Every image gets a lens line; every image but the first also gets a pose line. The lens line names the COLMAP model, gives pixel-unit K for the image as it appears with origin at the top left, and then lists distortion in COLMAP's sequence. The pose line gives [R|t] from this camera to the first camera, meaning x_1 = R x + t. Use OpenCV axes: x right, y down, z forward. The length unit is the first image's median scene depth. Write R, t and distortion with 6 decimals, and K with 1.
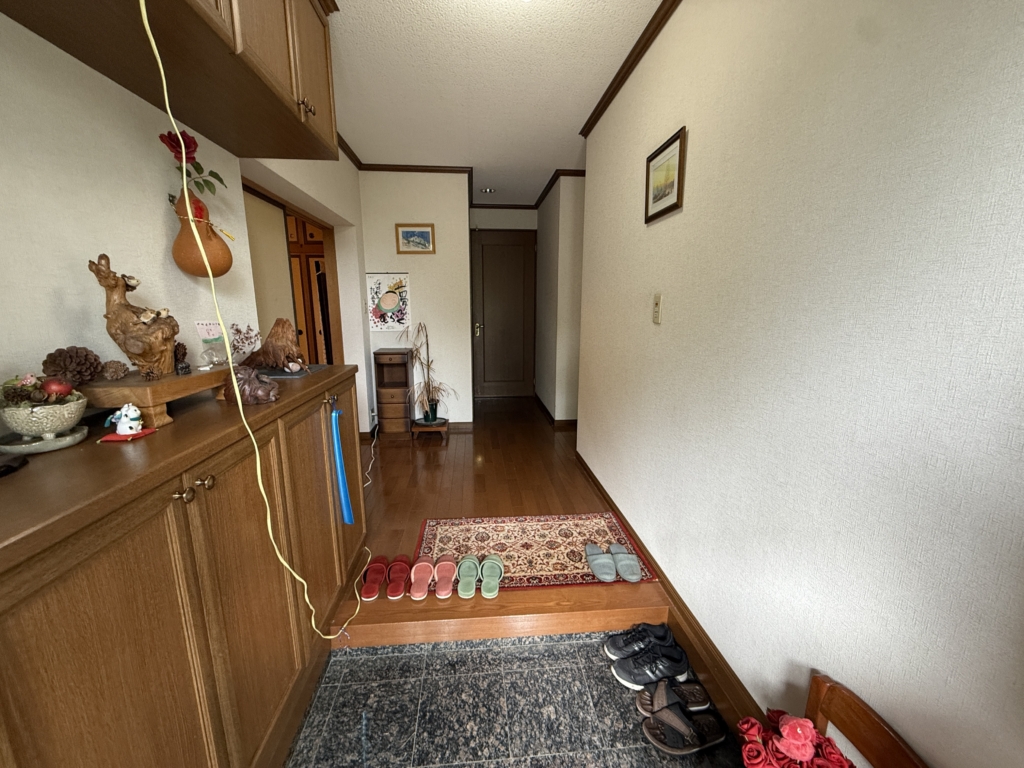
lens RADIAL K [[410.3, 0, 508.7], [0, 410.3, 386.7], [0, 0, 1]] dist [0.003136, -0.000563]
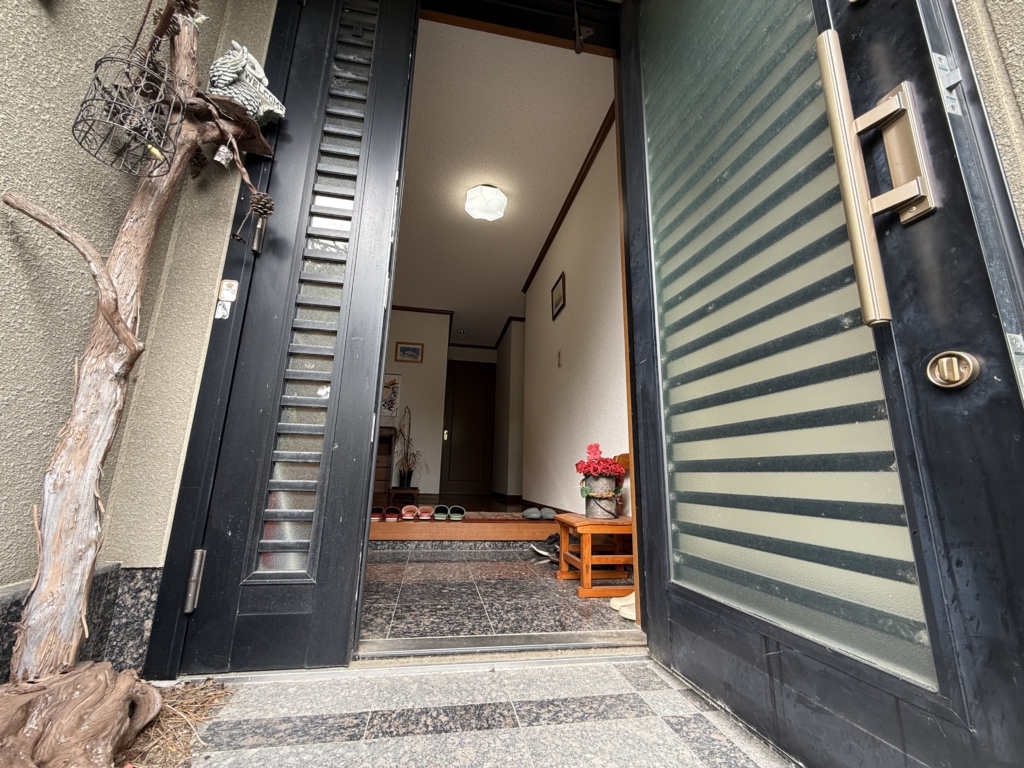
lens RADIAL K [[410.3, 0, 509.9], [0, 410.3, 383.6], [0, 0, 1]] dist [0.003136, -0.000563]
pose [[0.994986, 0.046704, 0.088444, -0.002912], [-0.006285, 0.911729, -0.410743, 0.322455], [-0.099820, 0.408128, 0.907451, -0.277688]]
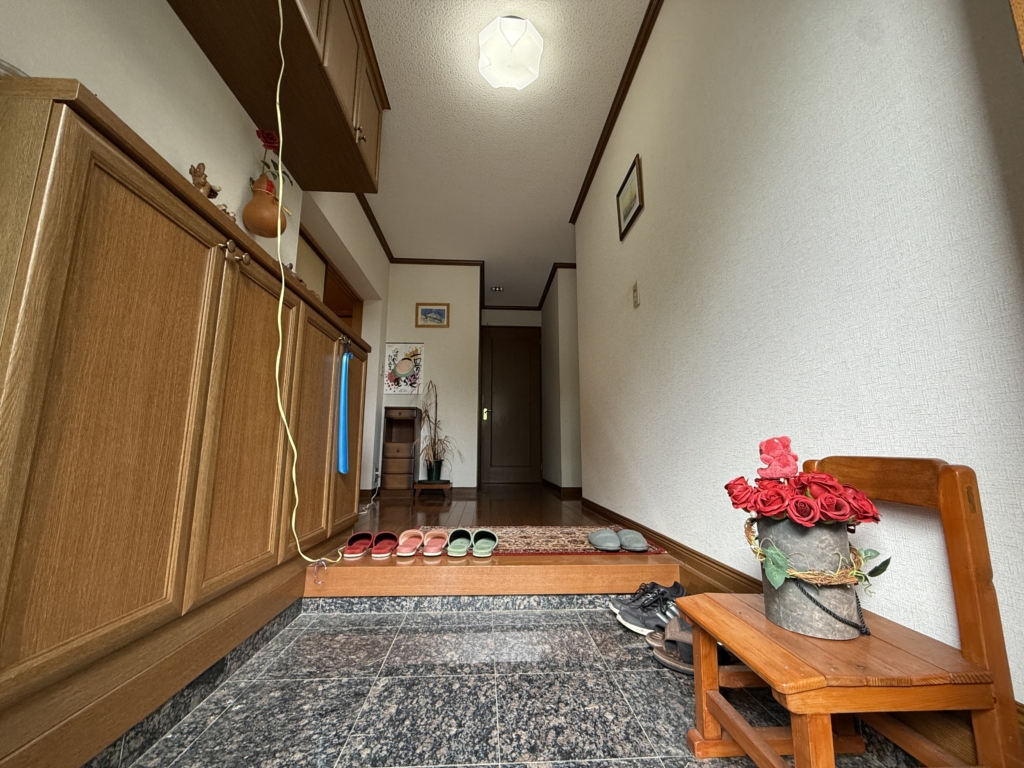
lens RADIAL K [[410.3, 0, 508.8], [0, 410.3, 384.0], [0, 0, 1]] dist [0.003136, -0.000563]
pose [[0.999563, -0.000733, -0.029554, 0.020216], [-0.009780, 0.935203, -0.353977, 0.228334], [0.027898, 0.354112, 0.934787, 0.002506]]
